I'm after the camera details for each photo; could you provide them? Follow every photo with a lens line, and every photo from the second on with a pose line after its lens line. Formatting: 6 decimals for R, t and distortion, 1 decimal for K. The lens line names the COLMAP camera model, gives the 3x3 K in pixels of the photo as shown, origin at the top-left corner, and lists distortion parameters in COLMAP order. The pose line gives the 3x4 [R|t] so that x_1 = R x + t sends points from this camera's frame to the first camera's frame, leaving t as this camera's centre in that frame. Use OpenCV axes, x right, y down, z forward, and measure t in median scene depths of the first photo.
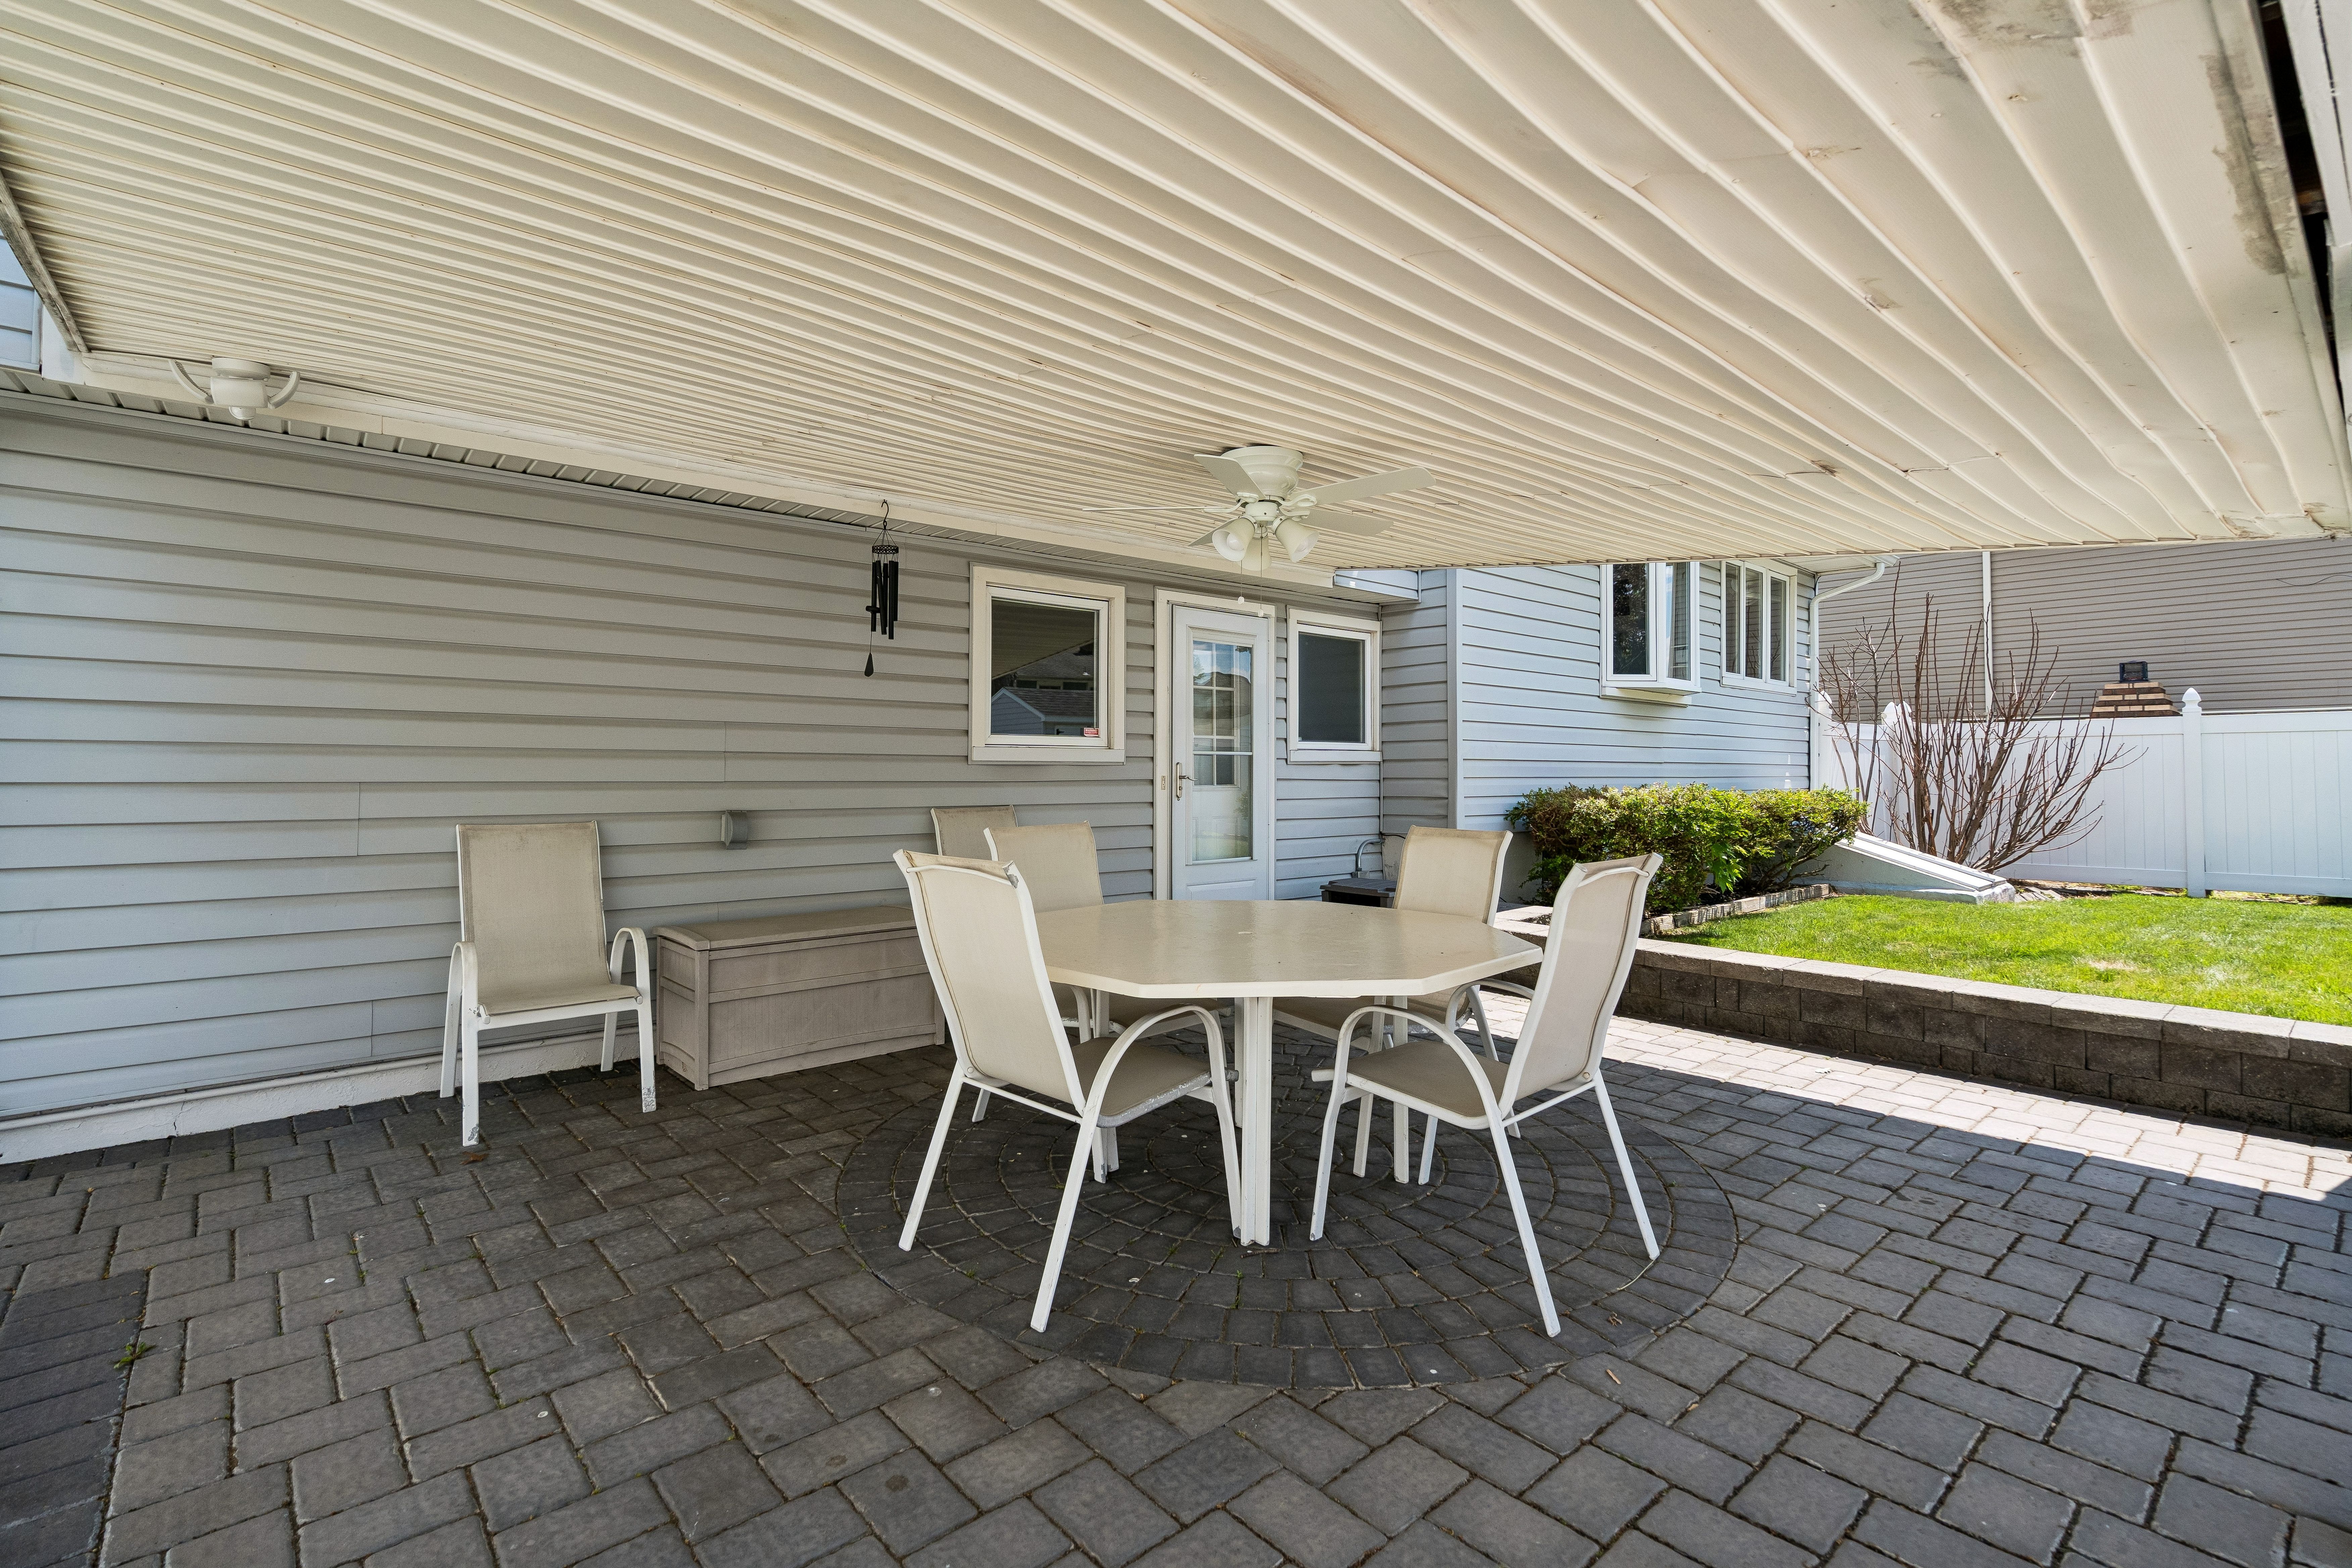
lens RADIAL K [[1062.0, 0, 1168.4], [0, 1062.0, 788.2], [0, 0, 1]] dist [-0.000713, 0.000763]
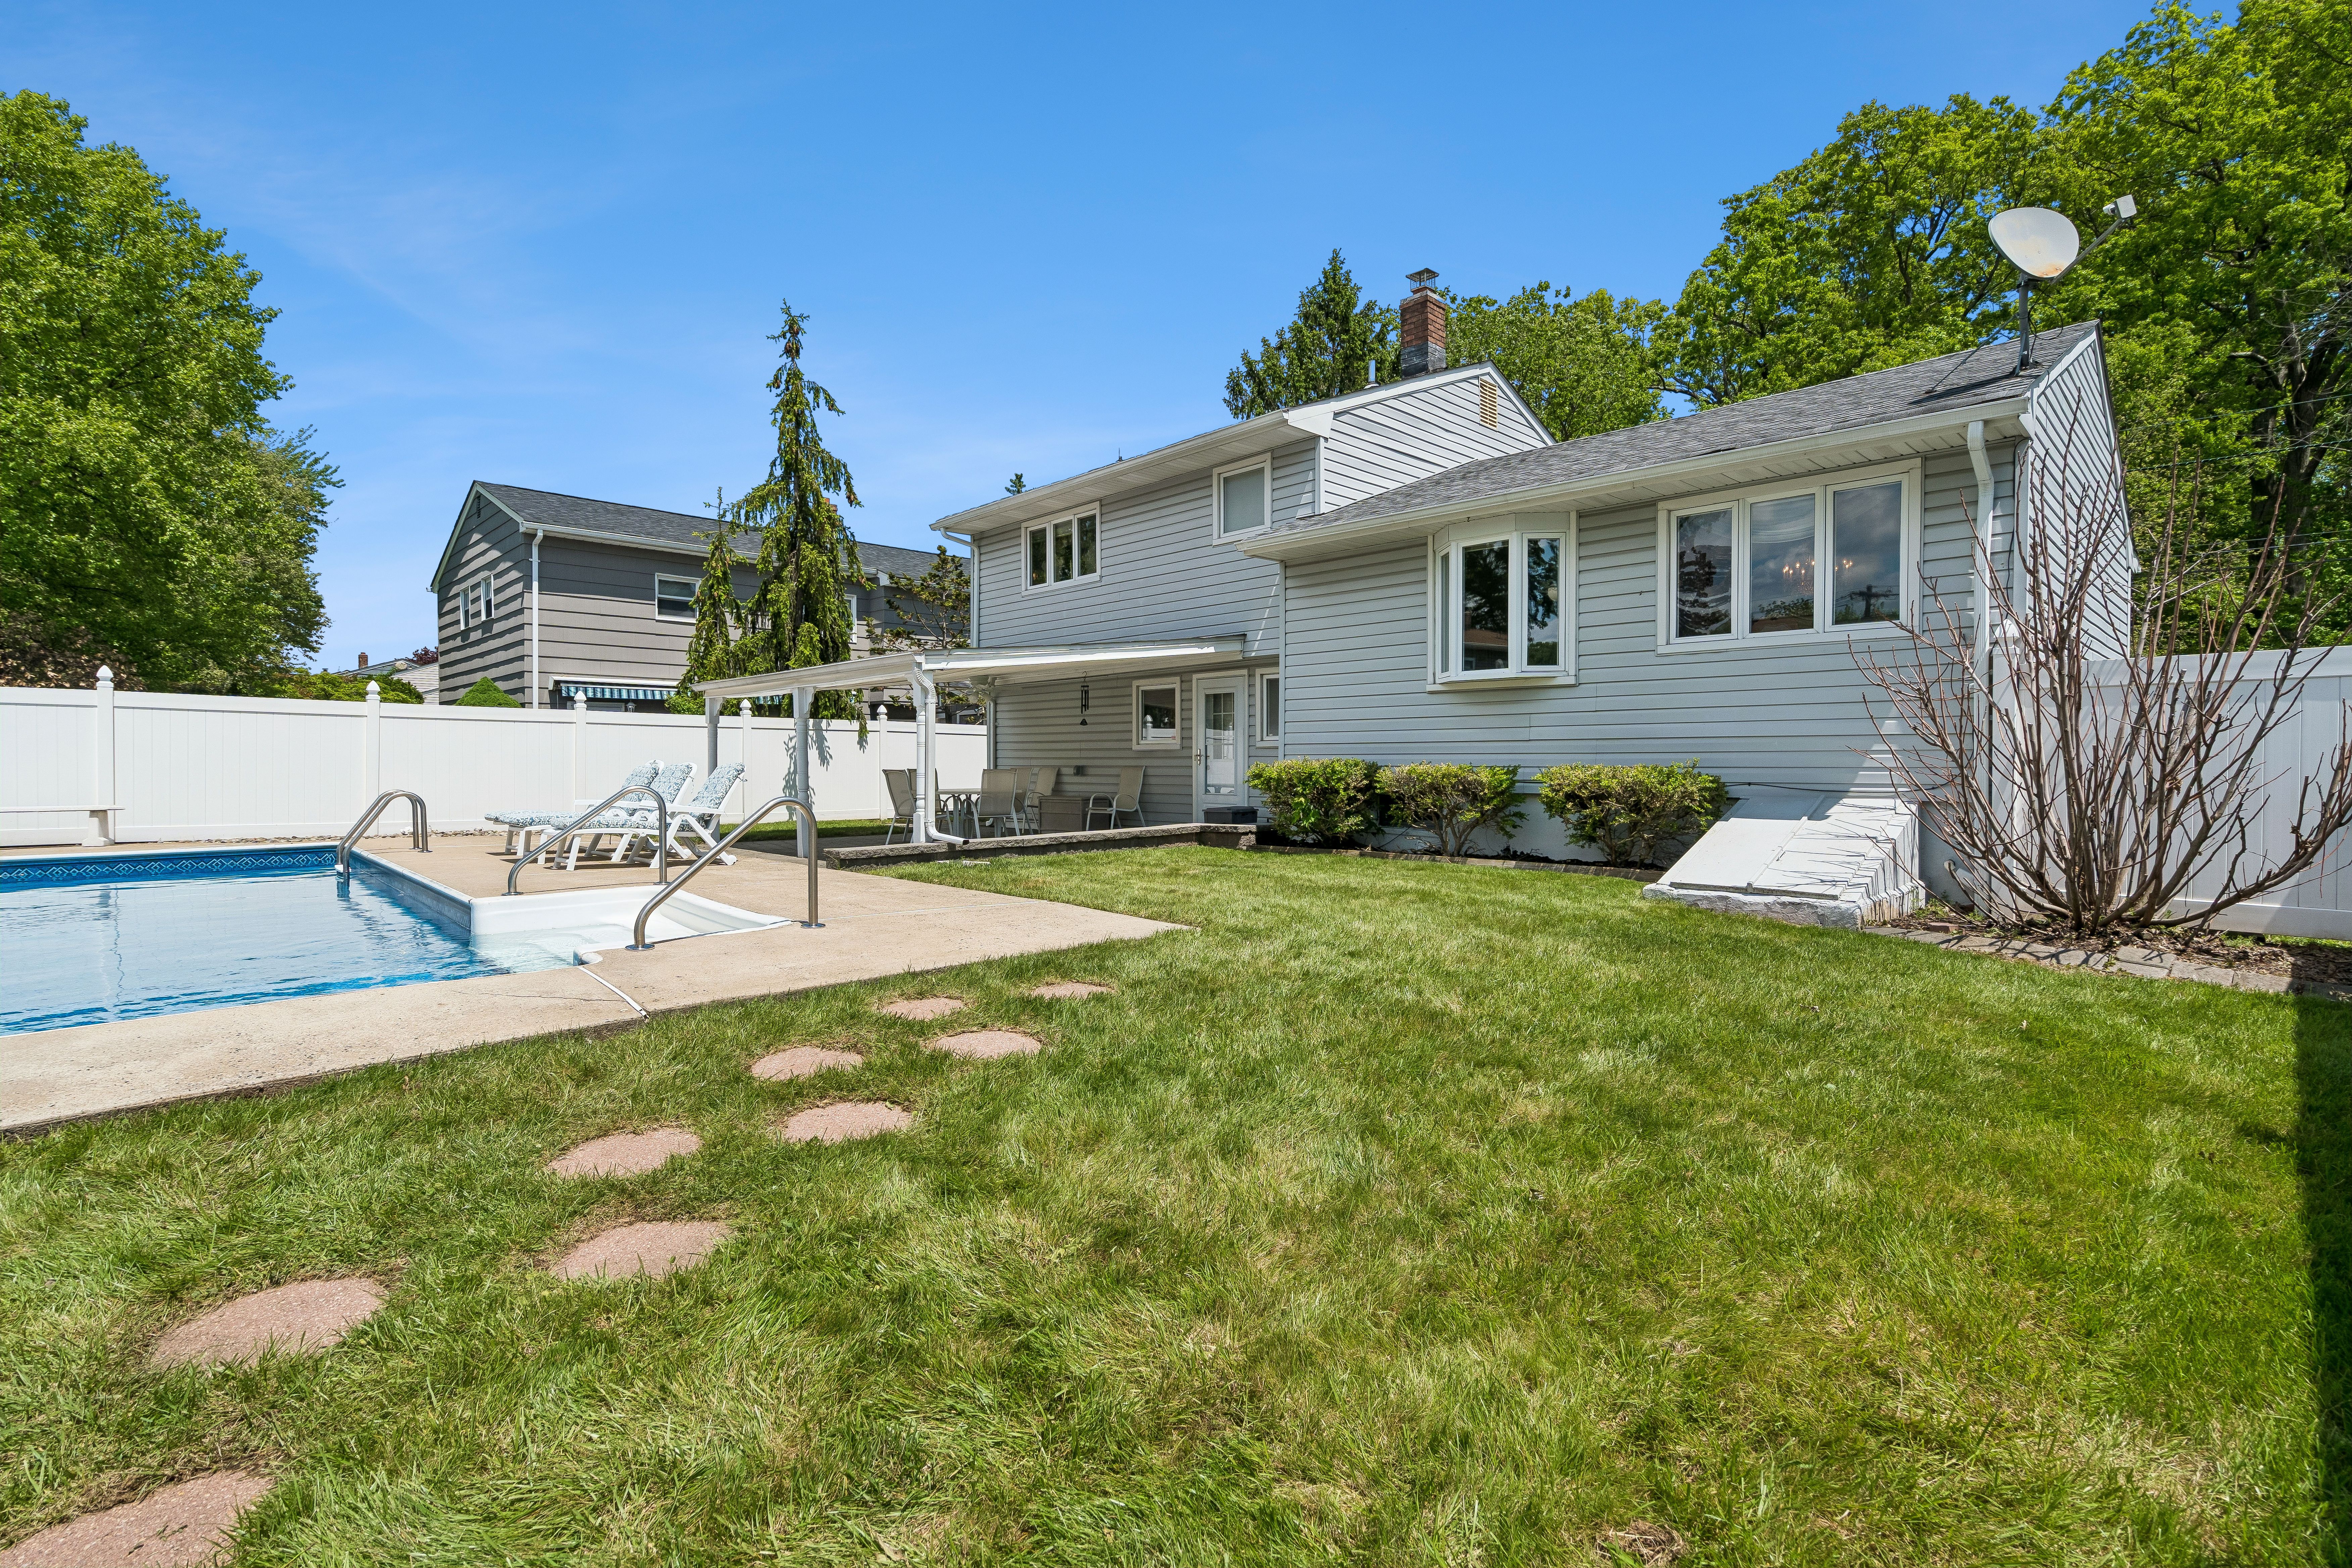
lens RADIAL K [[1062.0, 0, 1166.3], [0, 1062.0, 762.7], [0, 0, 1]] dist [-0.000713, 0.000763]
pose [[0.047439, 0.001604, -0.998873, 1.845197], [-0.010914, 0.999940, 0.001087, 0.003064], [0.998815, 0.010850, 0.047454, 0.665764]]
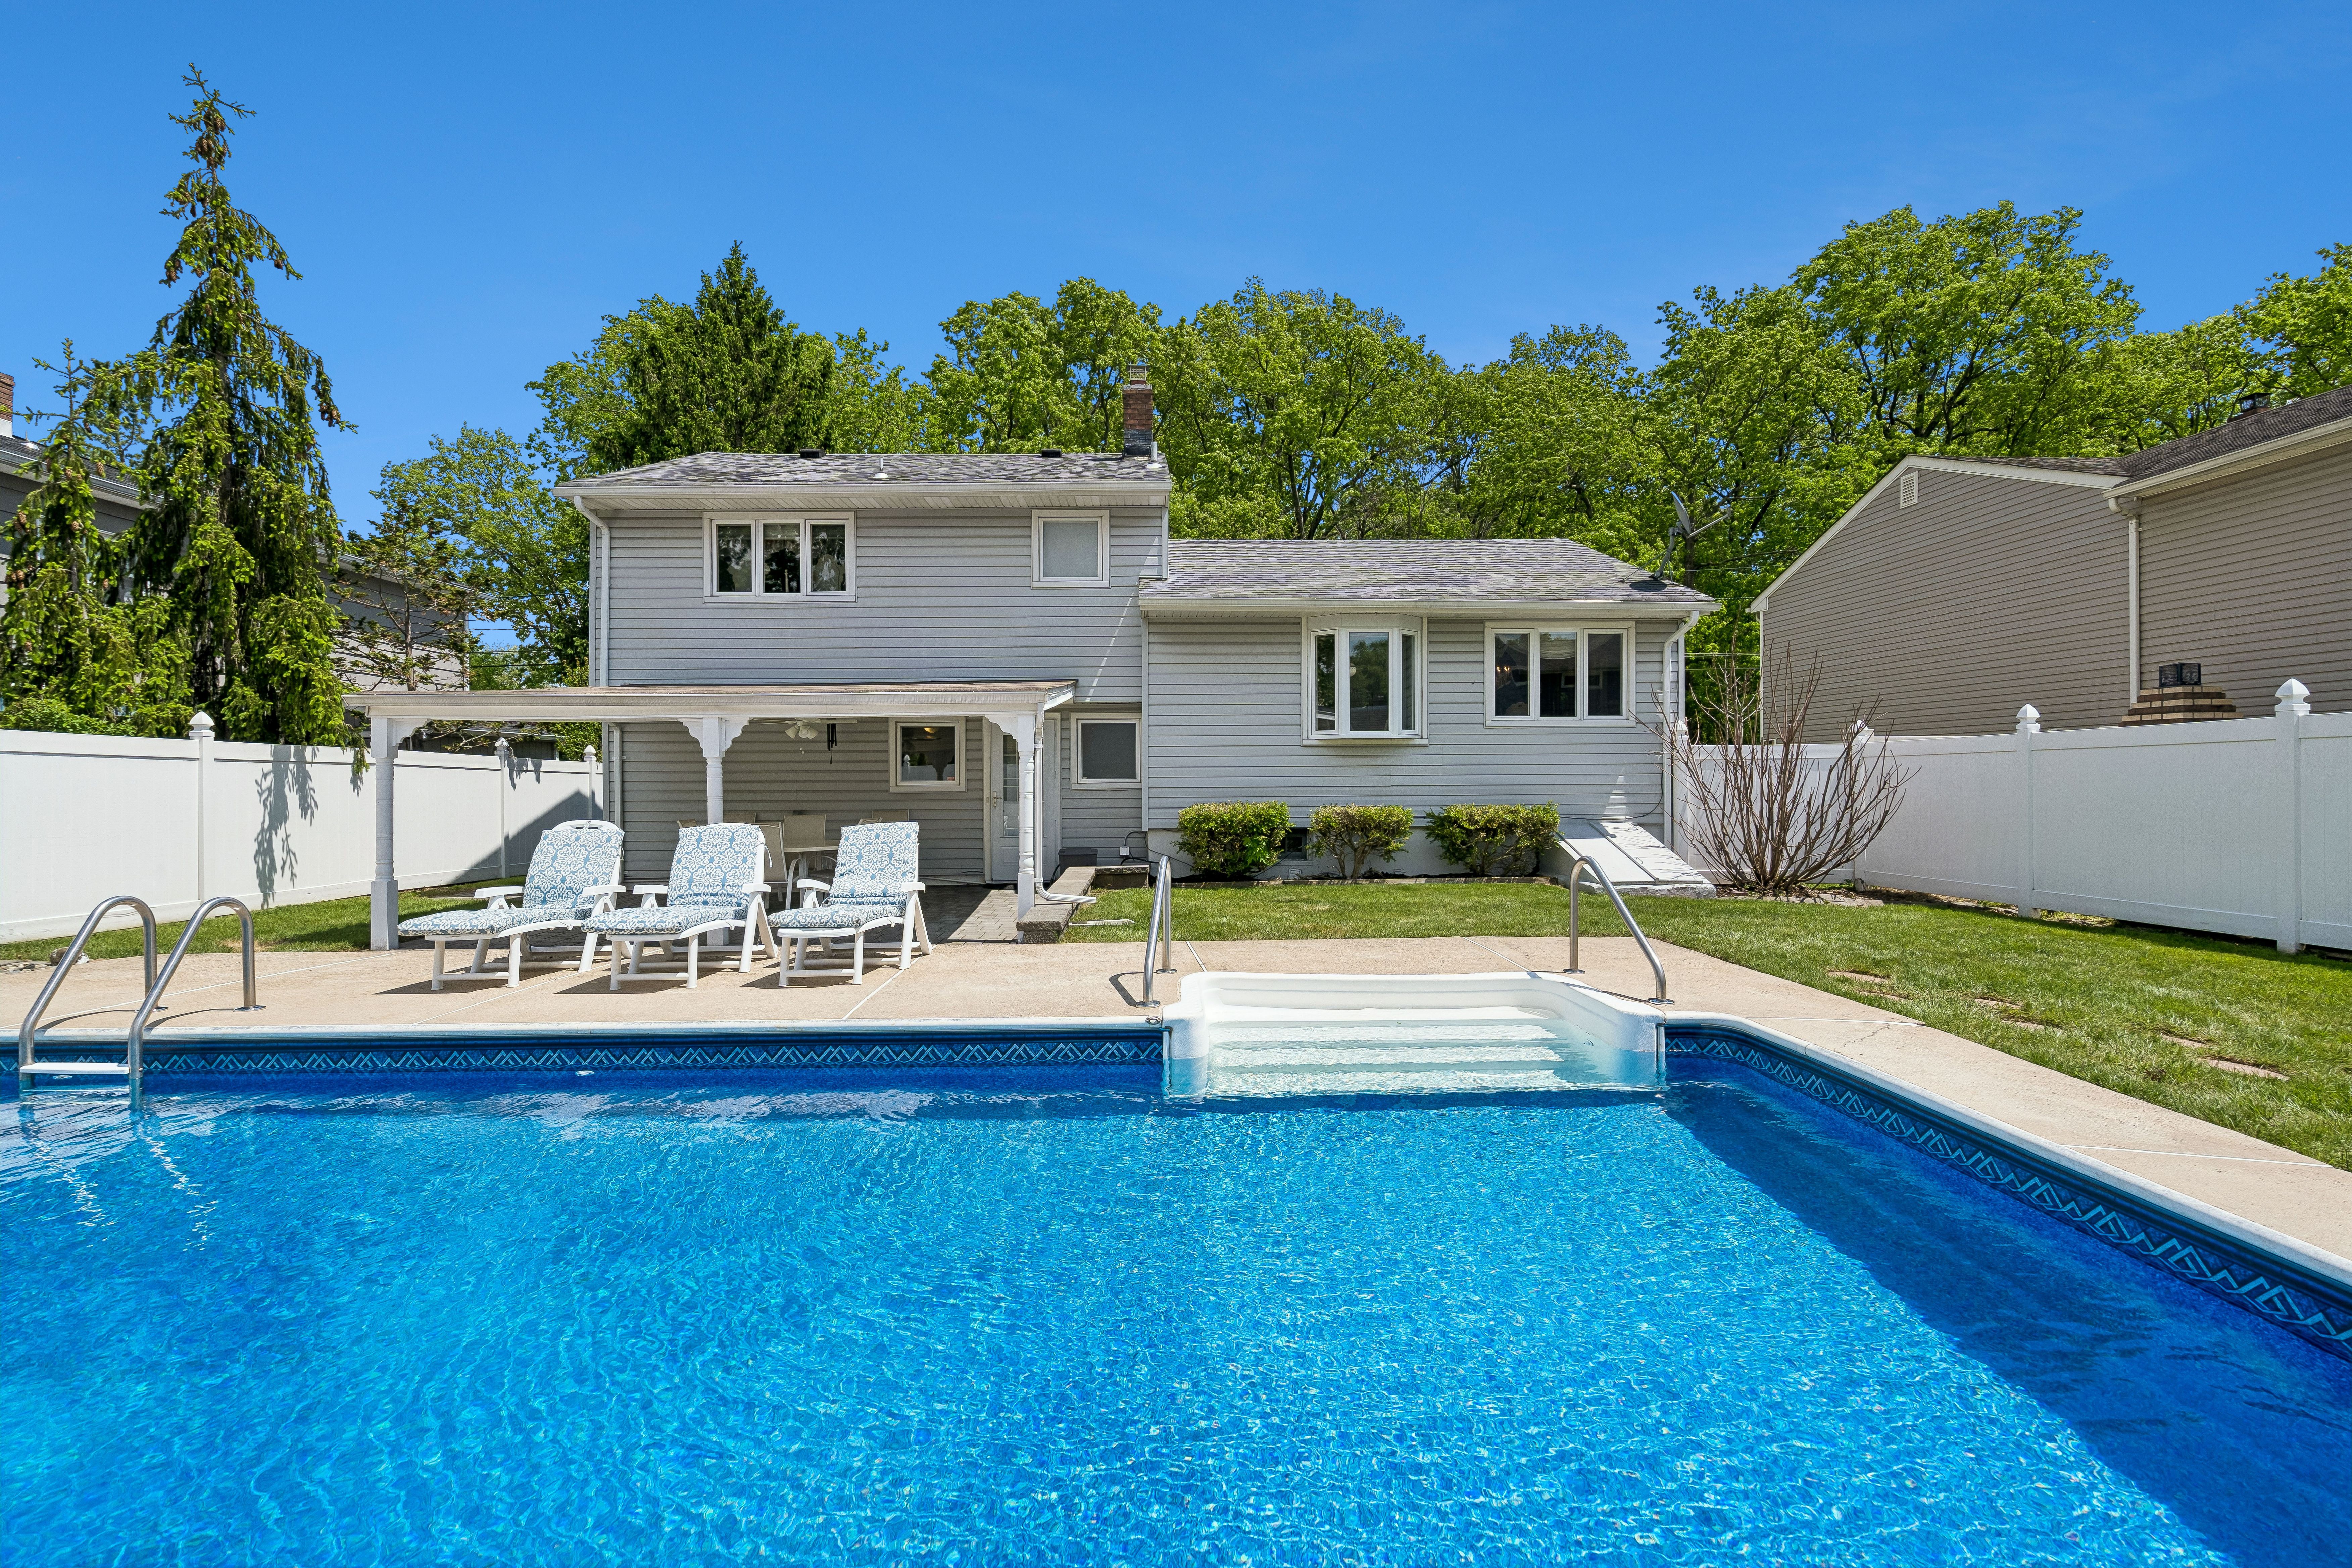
lens RADIAL K [[1062.0, 0, 1190.8], [0, 1062.0, 767.4], [0, 0, 1]] dist [-0.000713, 0.000763]
pose [[0.768268, -0.015565, -0.639939, 1.404634], [-0.001238, 0.999666, -0.025801, -0.013564], [0.640128, 0.020615, 0.767992, -0.354604]]
